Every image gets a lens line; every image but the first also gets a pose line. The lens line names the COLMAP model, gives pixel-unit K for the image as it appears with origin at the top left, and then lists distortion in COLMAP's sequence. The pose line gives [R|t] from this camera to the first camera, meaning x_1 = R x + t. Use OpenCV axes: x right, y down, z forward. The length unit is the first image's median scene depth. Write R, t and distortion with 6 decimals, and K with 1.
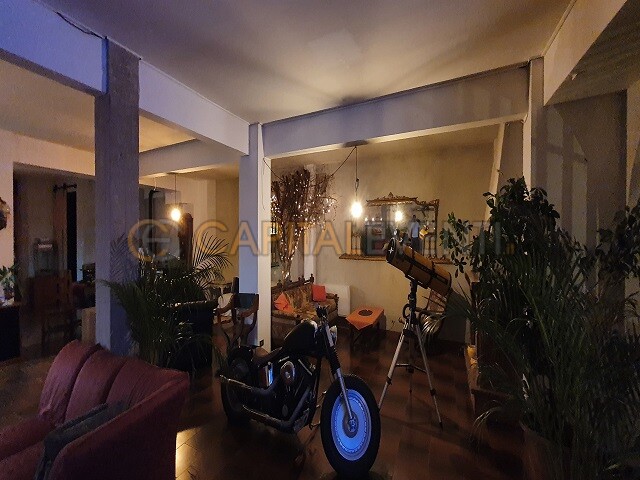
lens RADIAL K [[255.1, 0, 320.0], [0, 255.1, 240.0], [0, 0, 1]] dist [0.000779, -0.000030]
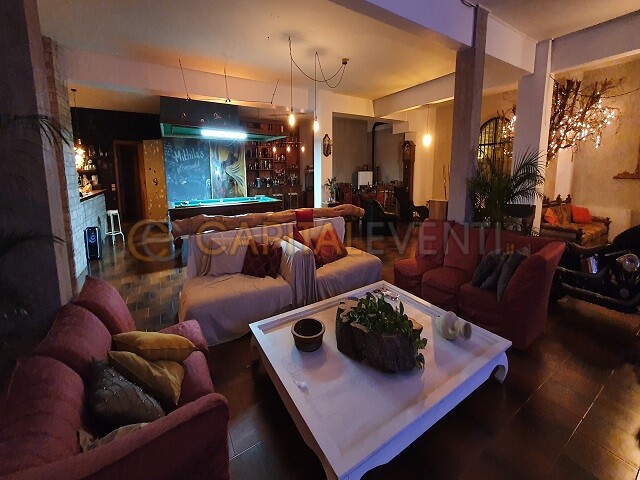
lens RADIAL K [[259.1, 0, 320.2], [0, 259.1, 202.8], [0, 0, 1]] dist [0.000624, -0.000151]
pose [[0.842420, 0.055893, -0.535915, -0.441791], [0.008318, 0.993138, 0.116655, 0.066035], [0.538758, -0.102730, 0.836174, -0.449575]]
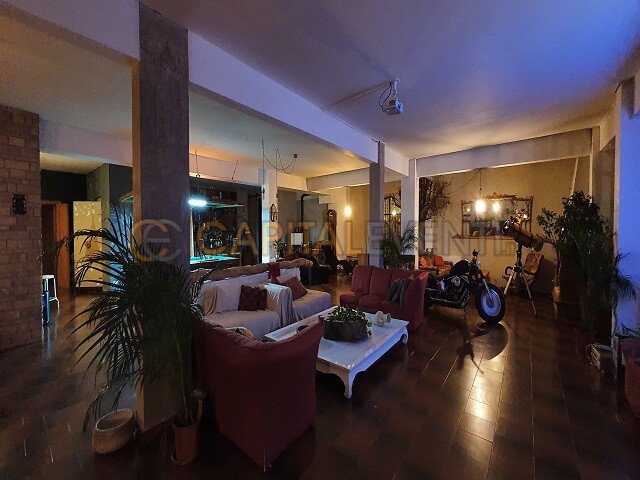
lens RADIAL K [[255.1, 0, 320.0], [0, 255.1, 240.0], [0, 0, 1]] dist [0.000779, -0.000030]
pose [[0.971885, -0.000537, -0.235455, -0.486724], [0.007726, 0.999532, 0.029612, 0.051506], [0.235329, -0.030598, 0.971434, -0.924210]]
